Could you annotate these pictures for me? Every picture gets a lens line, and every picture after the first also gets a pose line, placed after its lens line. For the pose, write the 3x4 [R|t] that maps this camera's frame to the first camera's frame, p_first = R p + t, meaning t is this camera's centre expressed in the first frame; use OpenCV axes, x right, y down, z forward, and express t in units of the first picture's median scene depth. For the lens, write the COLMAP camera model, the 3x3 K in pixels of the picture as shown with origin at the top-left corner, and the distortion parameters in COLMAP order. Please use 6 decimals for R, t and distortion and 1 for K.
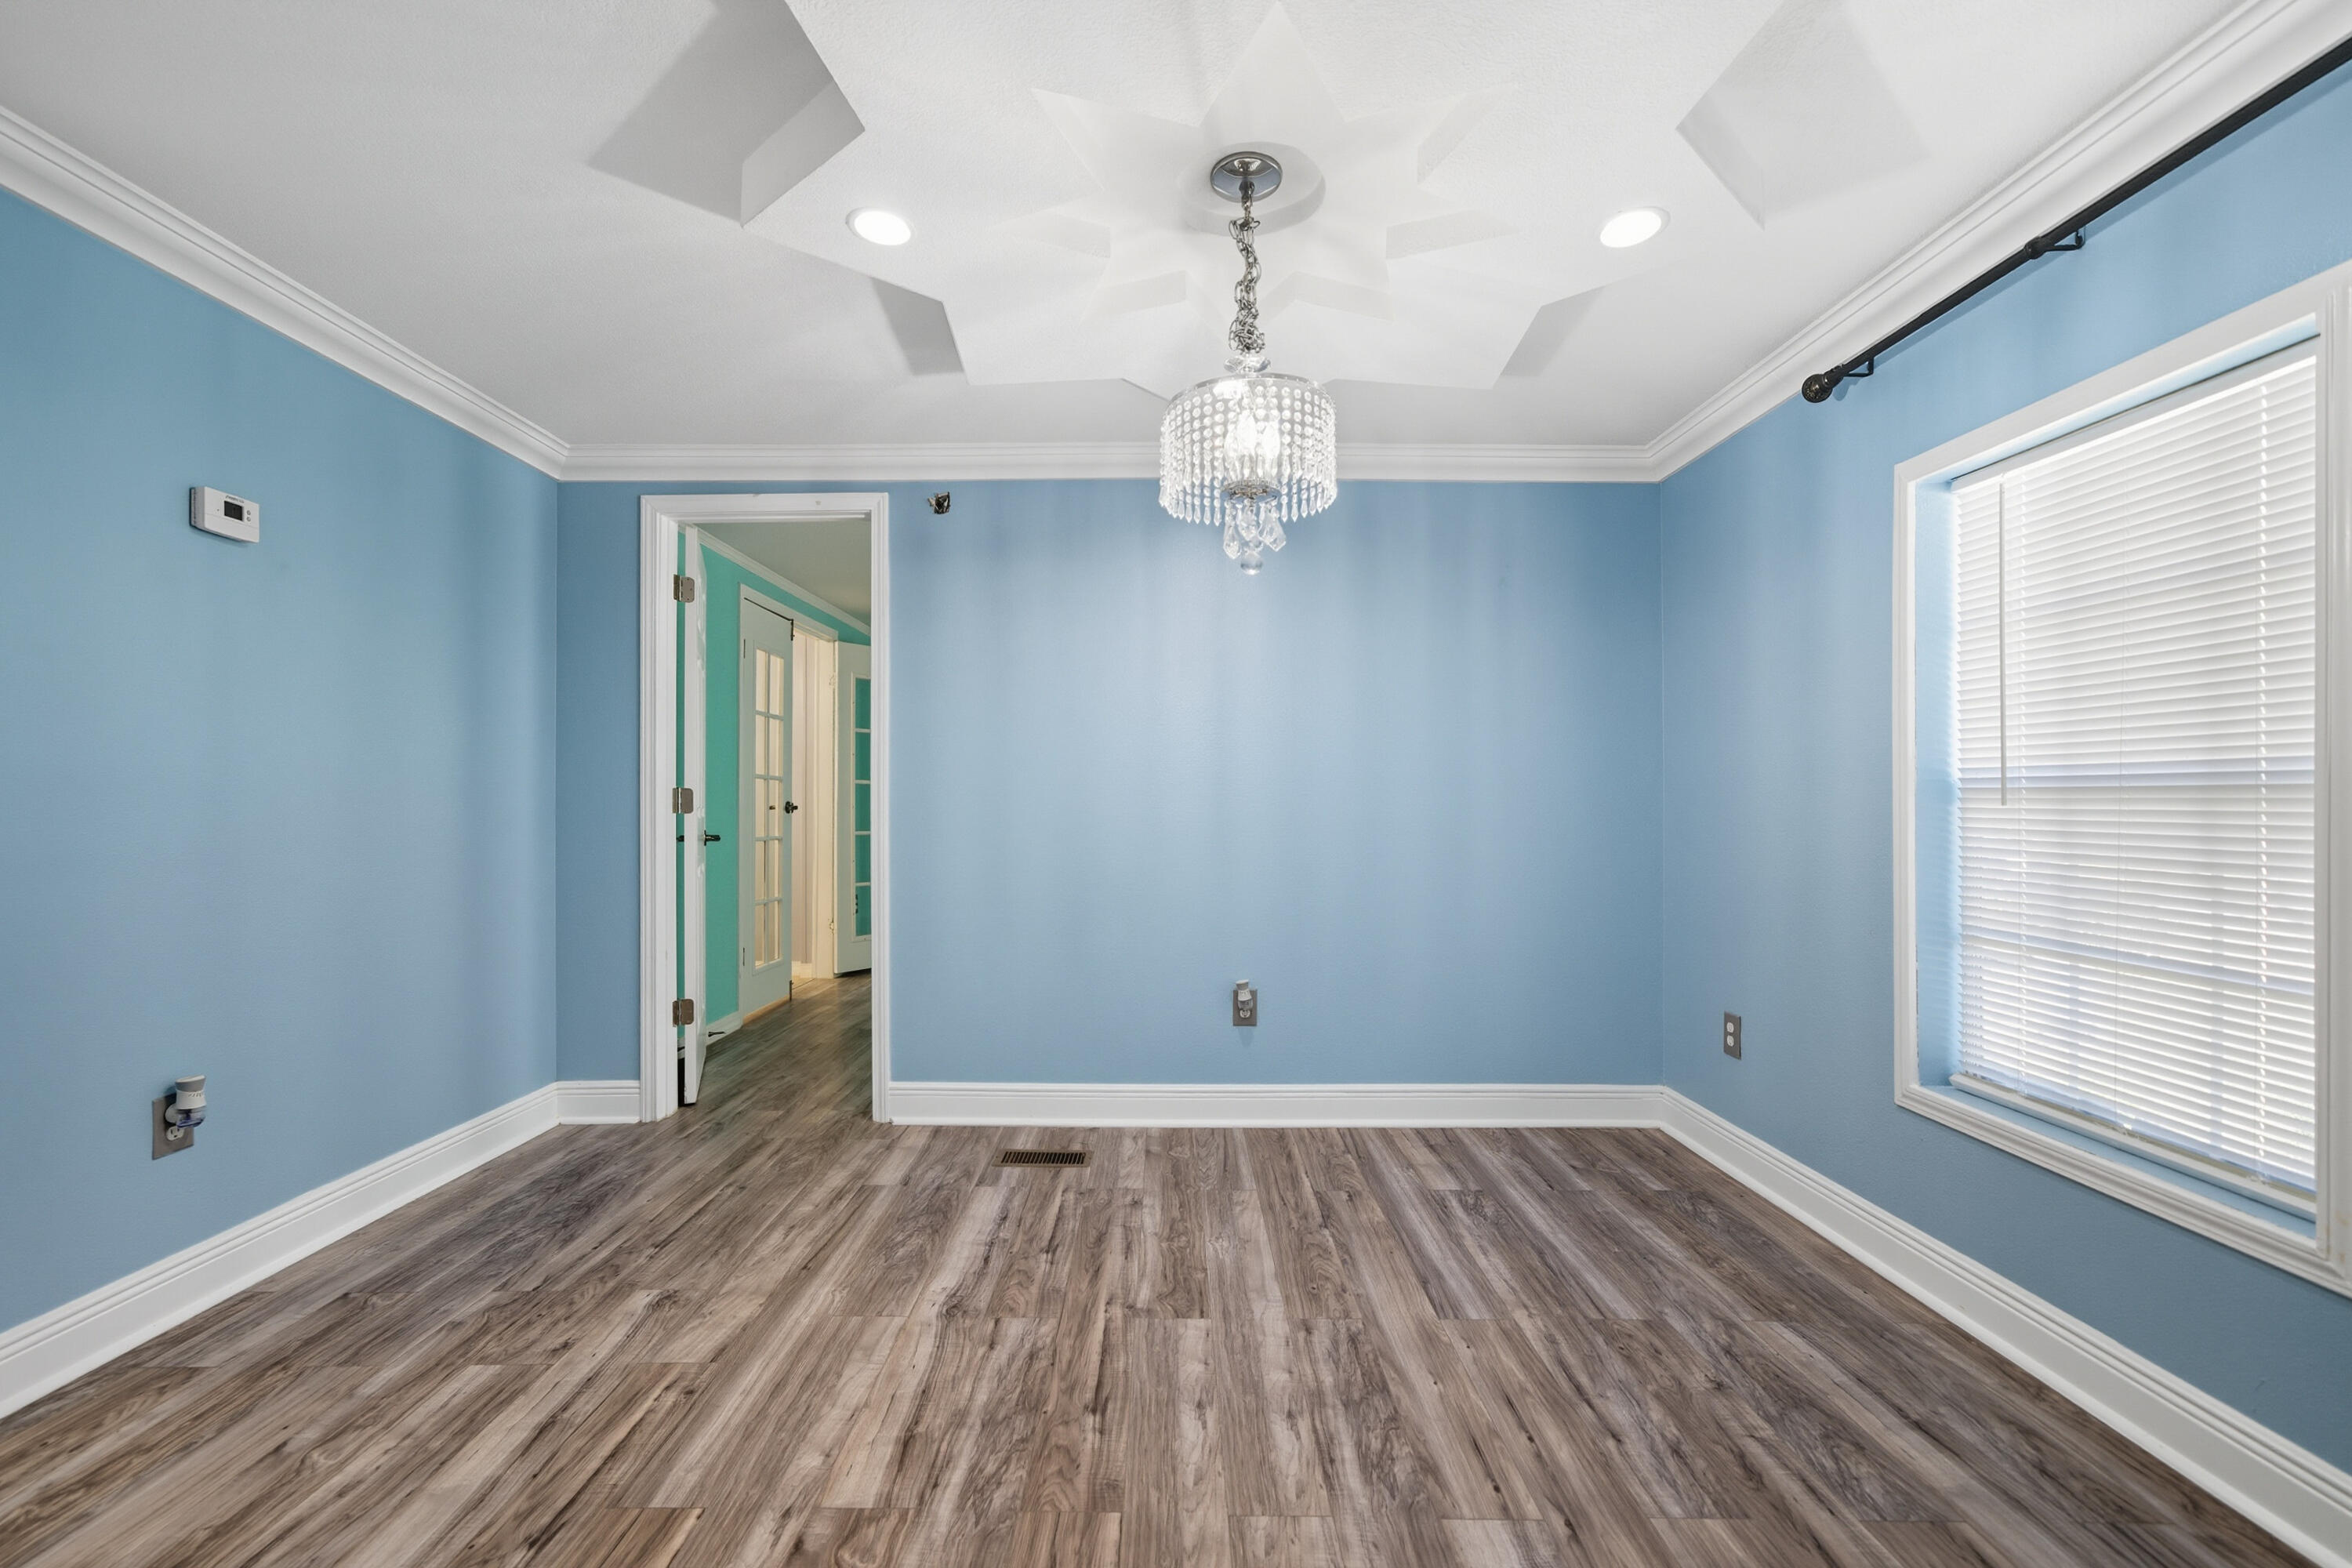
lens RADIAL K [[954.3, 0, 1167.9], [0, 954.3, 801.8], [0, 0, 1]] dist [-0.049906, 0.030650]
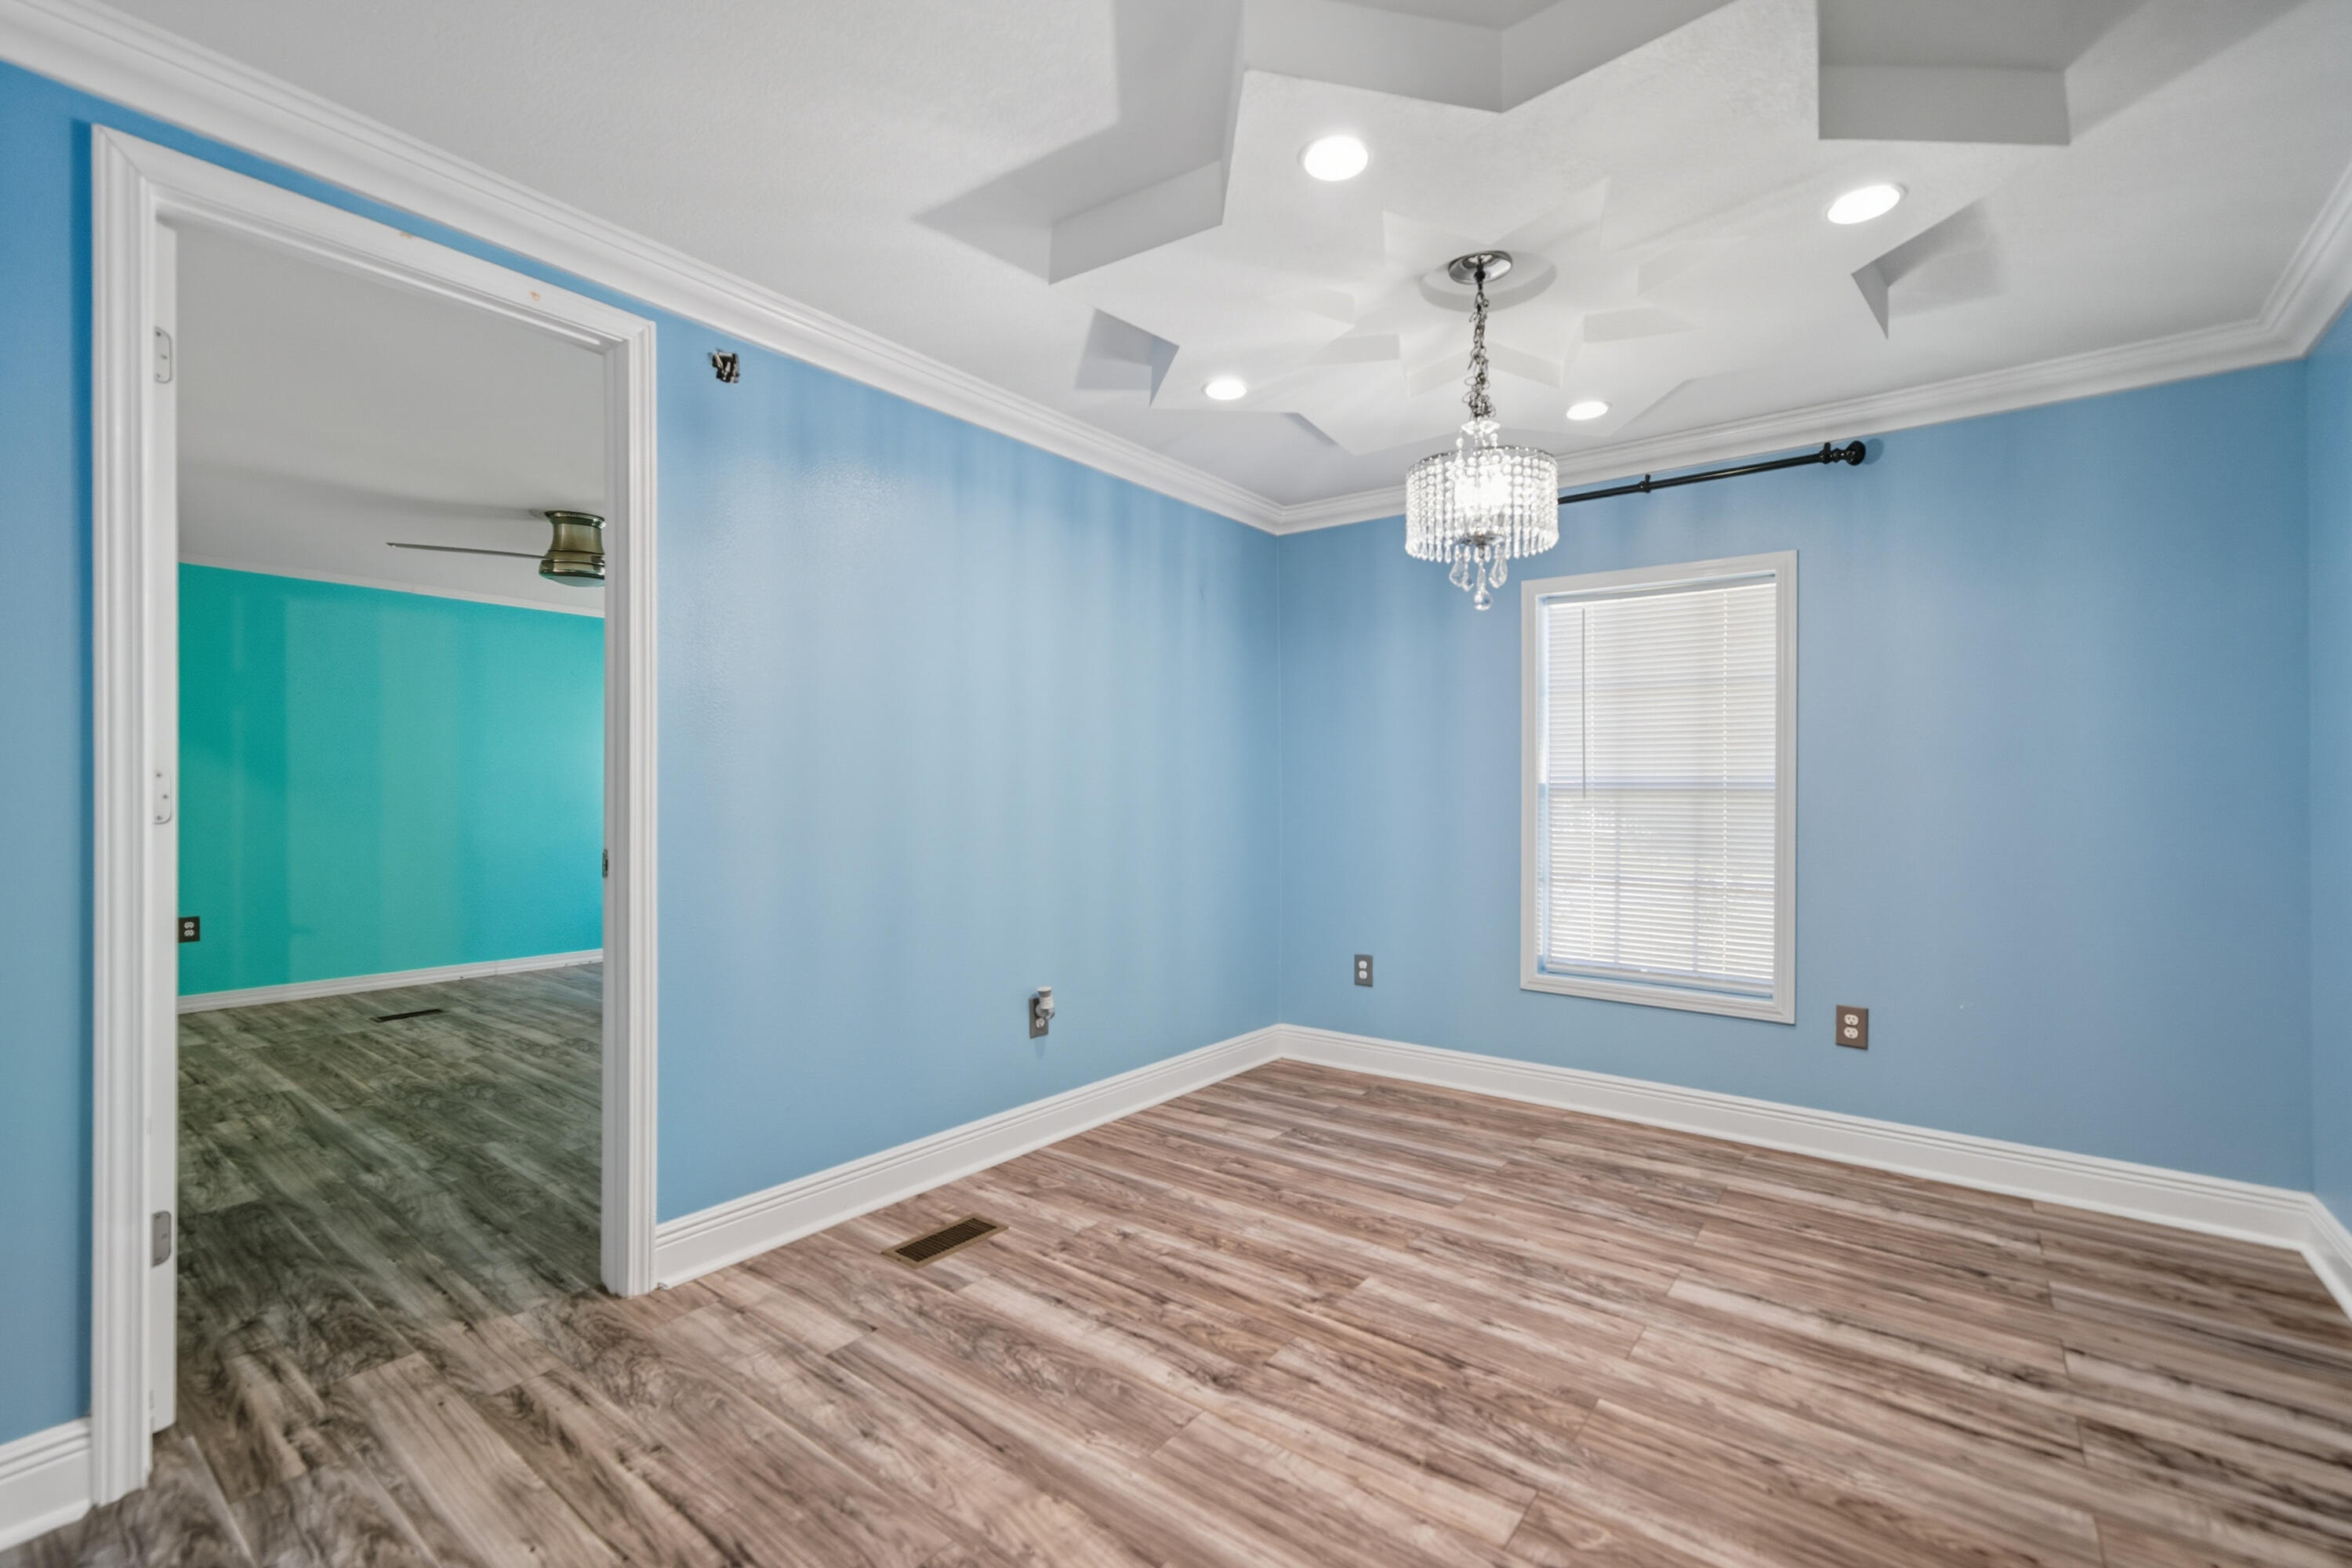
lens RADIAL K [[1021.6, 0, 1176.0], [0, 1021.6, 784.0], [0, 0, 1]] dist [-0.005501, 0.000129]
pose [[0.605001, 0.008105, 0.796184, -0.882901], [-0.001596, 0.999959, -0.008967, -0.003280], [-0.796223, 0.004155, 0.604988, 0.403623]]
